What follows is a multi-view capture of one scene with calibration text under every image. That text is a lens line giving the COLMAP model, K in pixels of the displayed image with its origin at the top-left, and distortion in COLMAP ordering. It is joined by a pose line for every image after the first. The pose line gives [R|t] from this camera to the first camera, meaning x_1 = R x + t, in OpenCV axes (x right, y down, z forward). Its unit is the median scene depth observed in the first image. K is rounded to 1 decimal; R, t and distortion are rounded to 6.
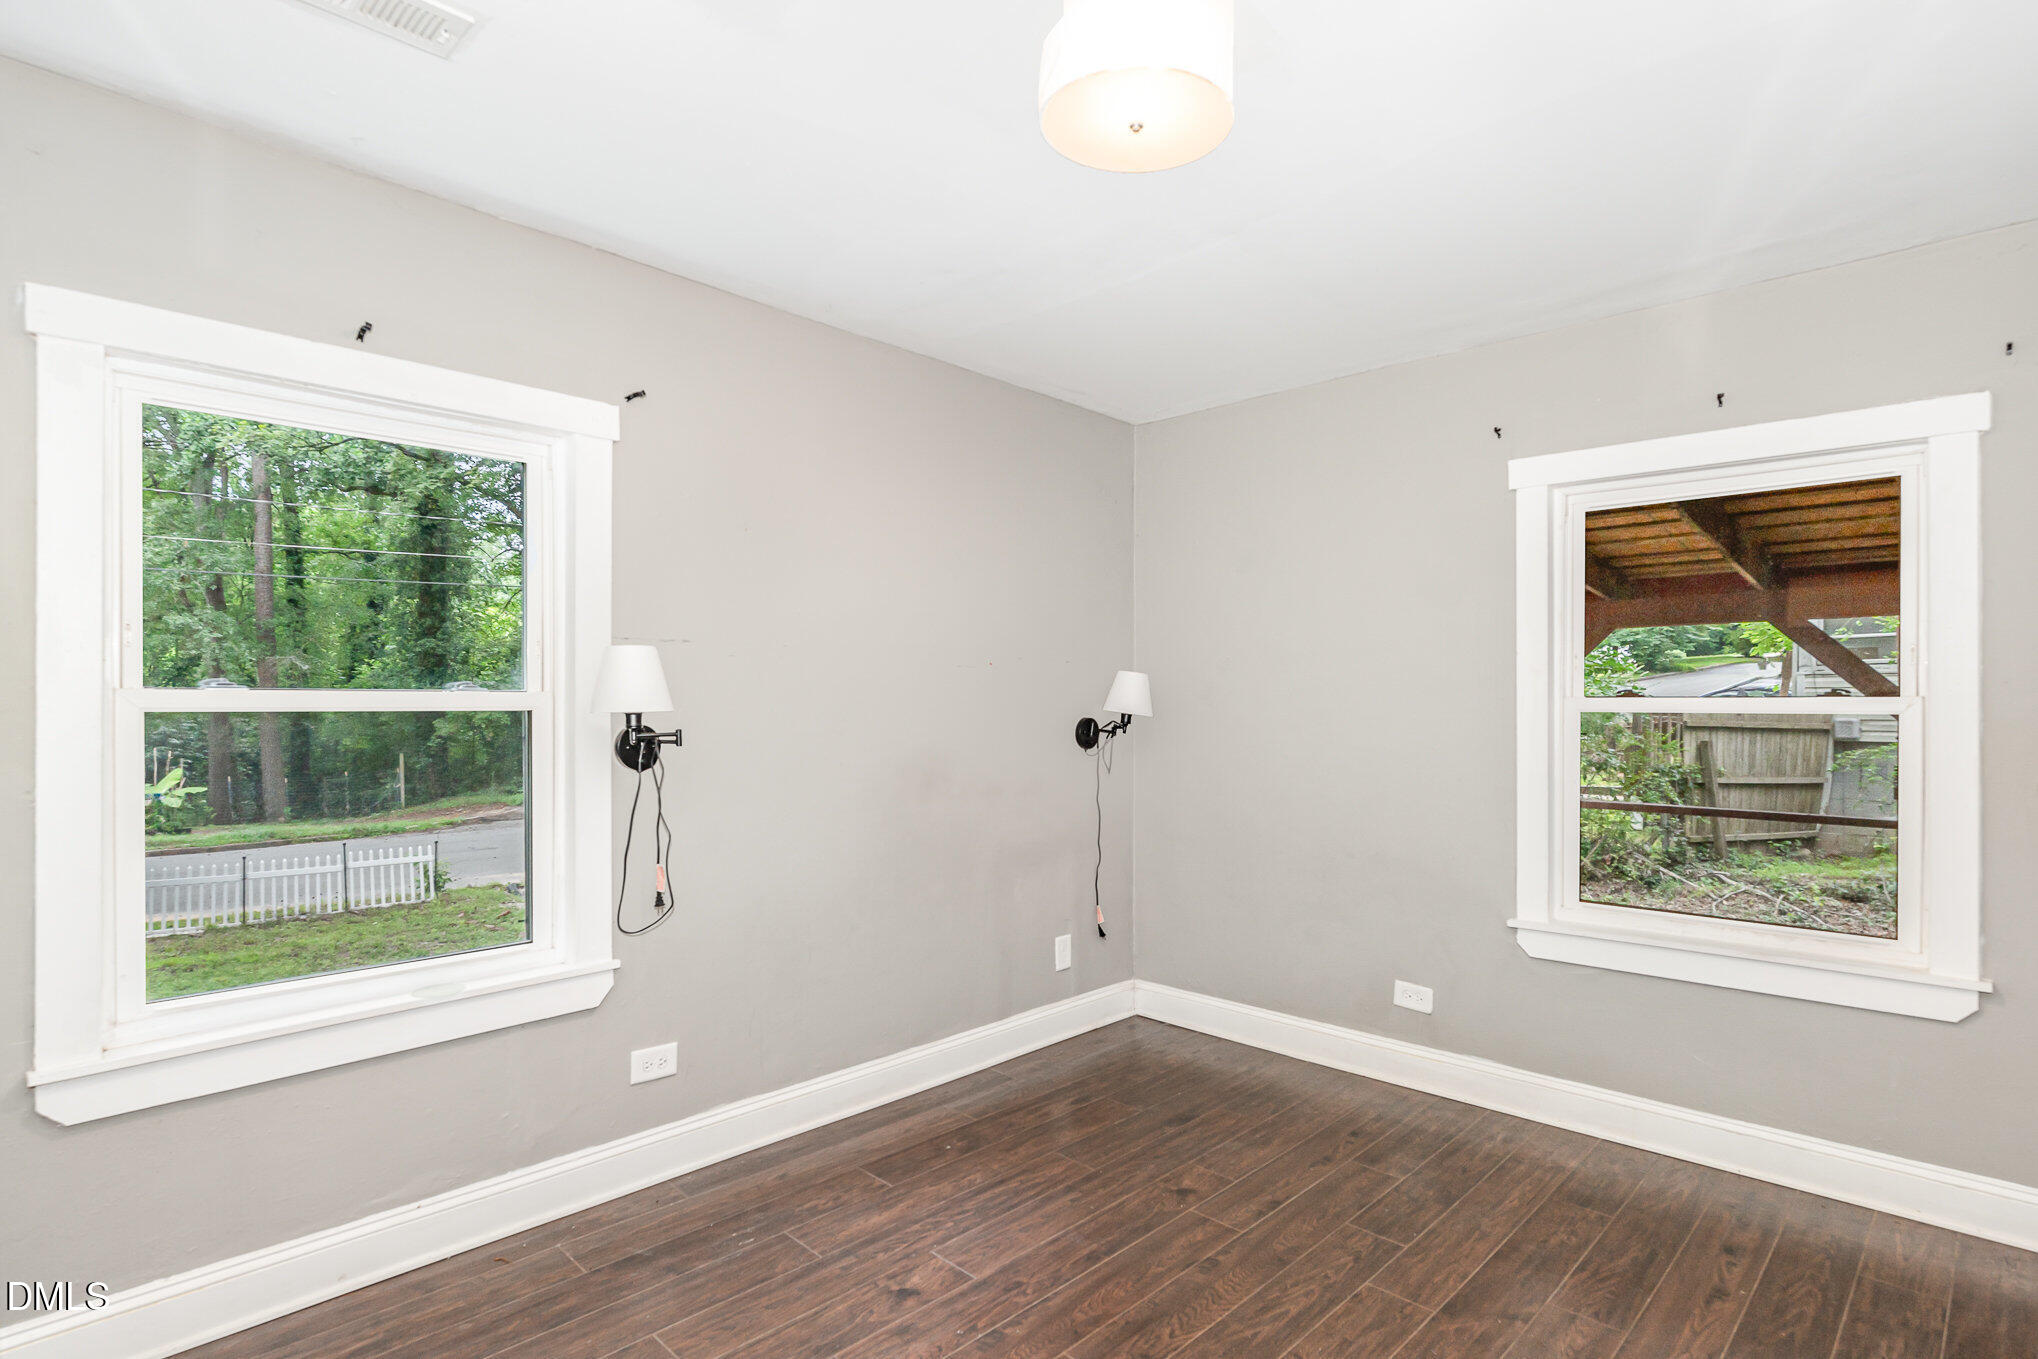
lens RADIAL K [[1064.5, 0, 1019.0], [0, 1064.5, 679.5], [0, 0, 1]] dist [-0.002598, -0.000158]
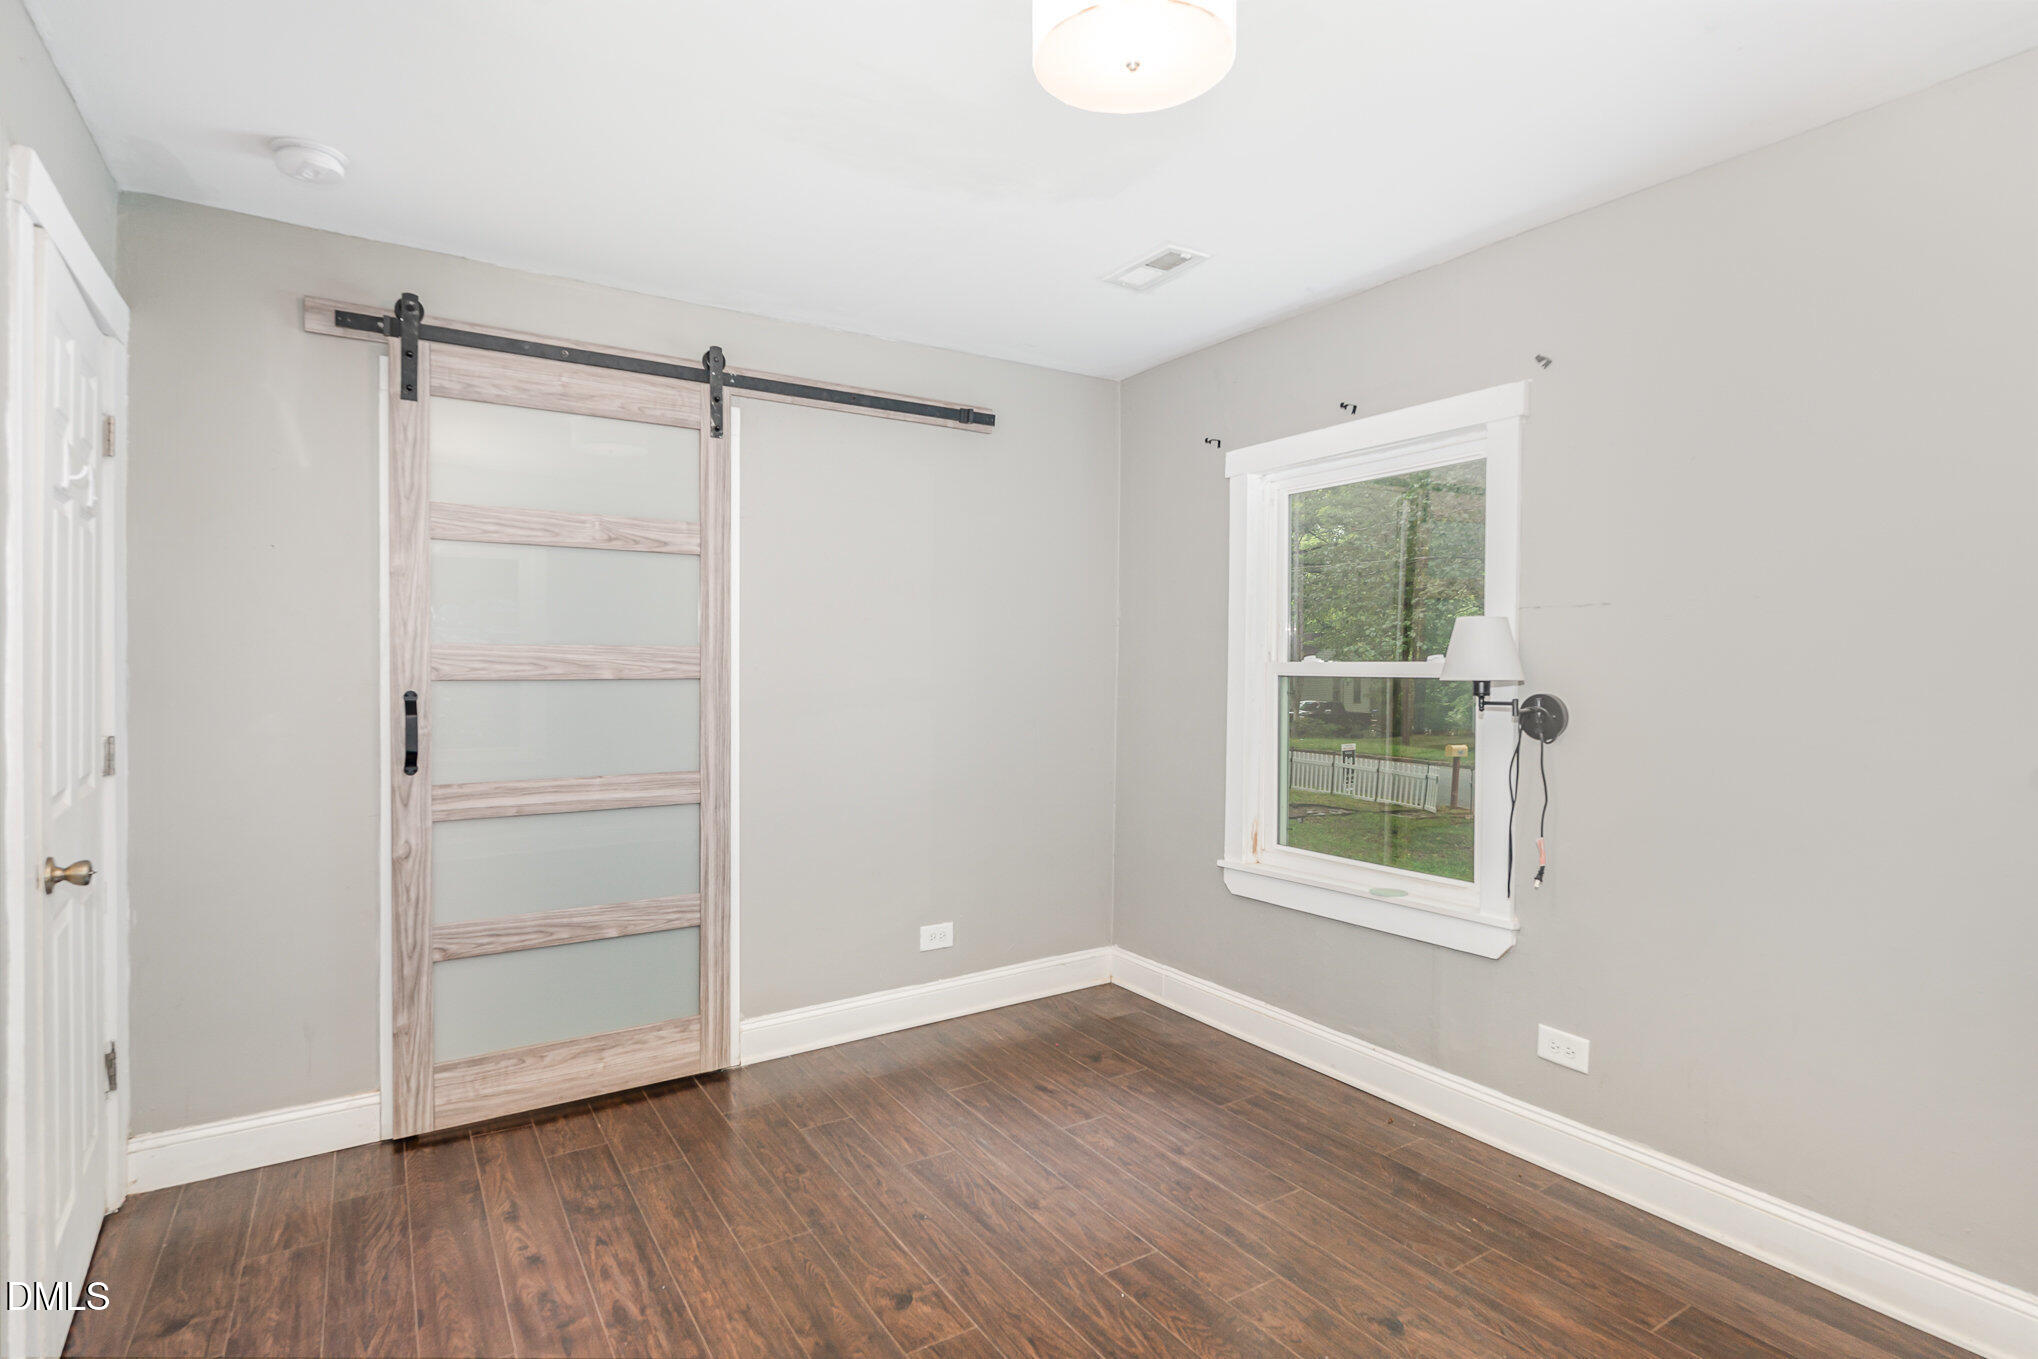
lens RADIAL K [[991.5, 0, 1029.5], [0, 991.5, 679.3], [0, 0, 1]] dist [-0.001165, -0.000083]
pose [[-0.221750, -0.002235, -0.975101, 0.734380], [-0.001148, 0.999997, -0.002031, 0.034950], [0.975103, 0.000669, -0.221752, 0.843975]]
